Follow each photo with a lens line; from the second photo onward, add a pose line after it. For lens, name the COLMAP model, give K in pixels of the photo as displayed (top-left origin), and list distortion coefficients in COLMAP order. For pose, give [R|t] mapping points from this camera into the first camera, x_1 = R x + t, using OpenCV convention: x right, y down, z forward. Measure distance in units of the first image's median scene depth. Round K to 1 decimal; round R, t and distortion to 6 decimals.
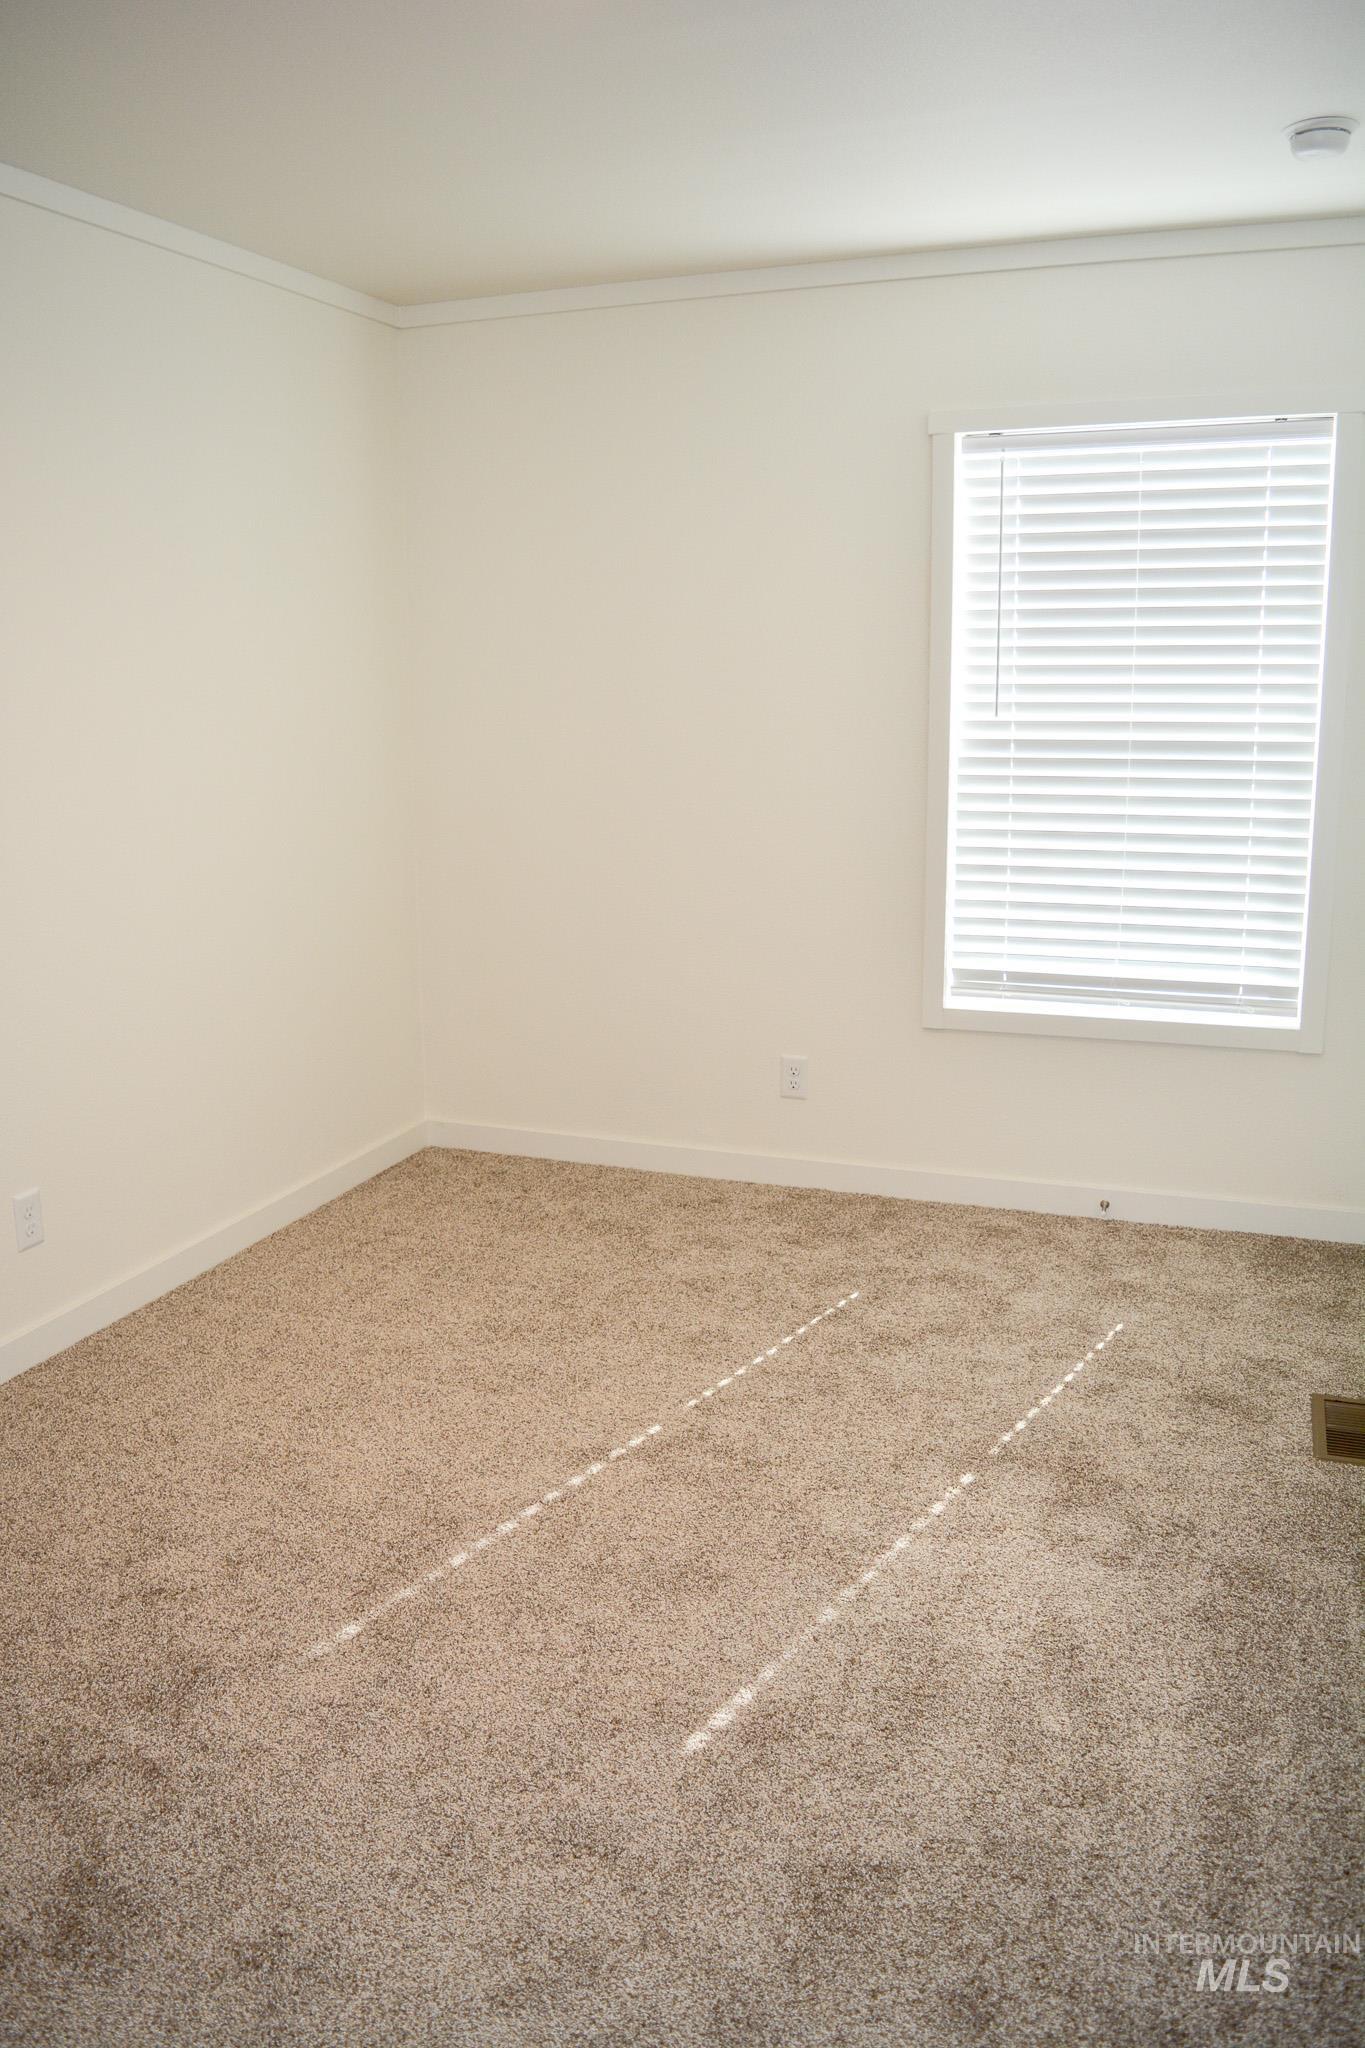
lens RADIAL K [[1587.4, 0, 678.7], [0, 1587.4, 1017.7], [0, 0, 1]] dist [-0.093318, 0.011659]
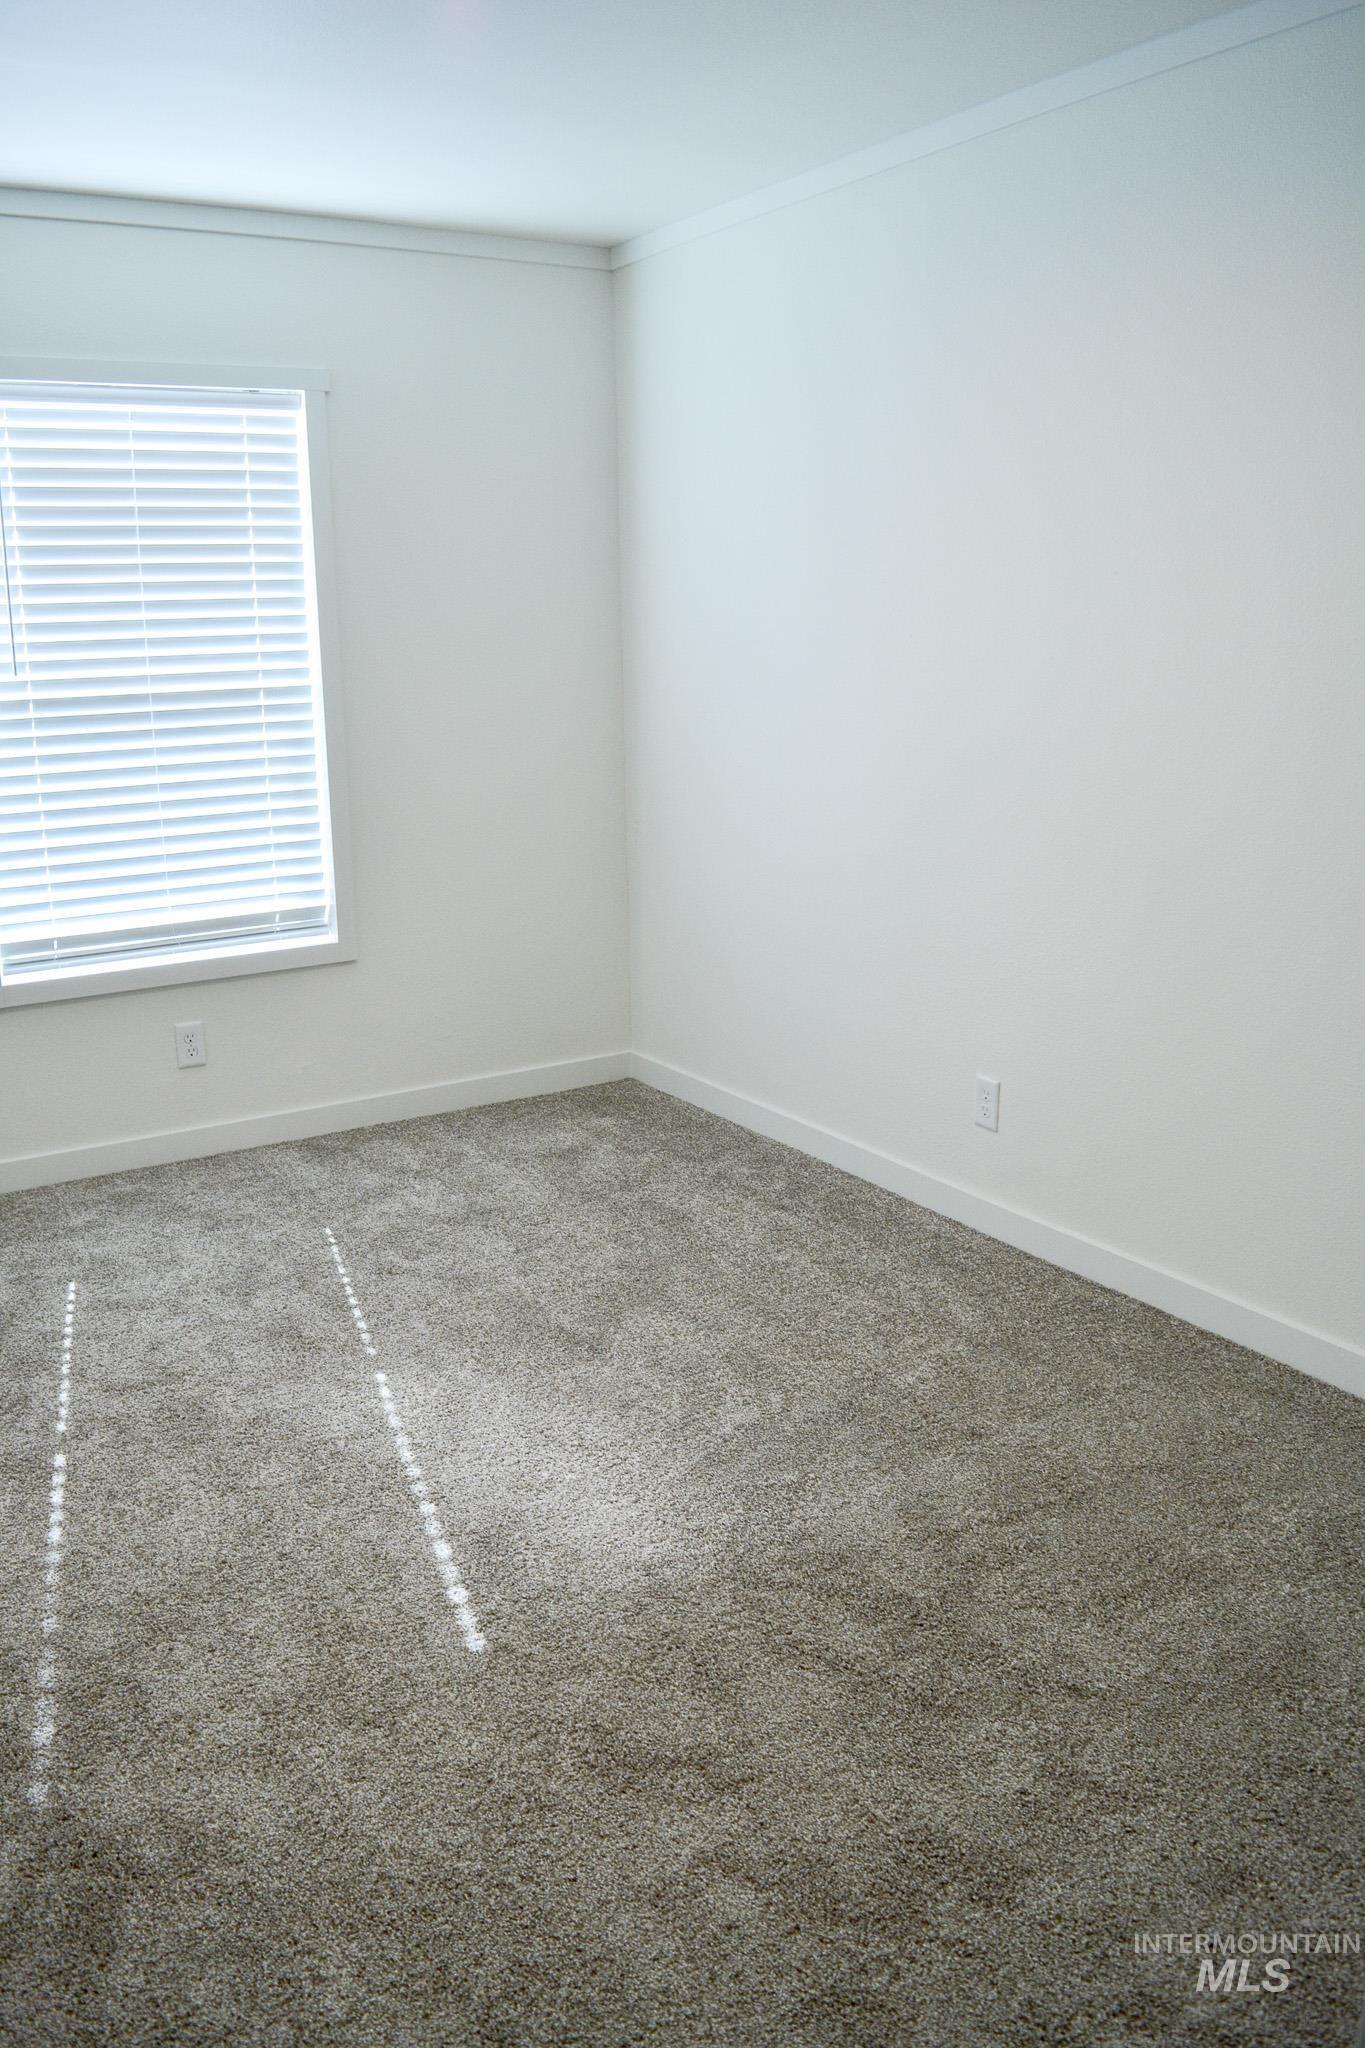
lens RADIAL K [[1587.4, 0, 674.0], [0, 1587.4, 1013.9], [0, 0, 1]] dist [-0.093318, 0.011659]
pose [[0.594444, -0.192394, 0.780782, -0.349902], [0.176959, 0.978453, 0.106376, -0.019770], [-0.784424, 0.074932, 0.615681, 0.116460]]
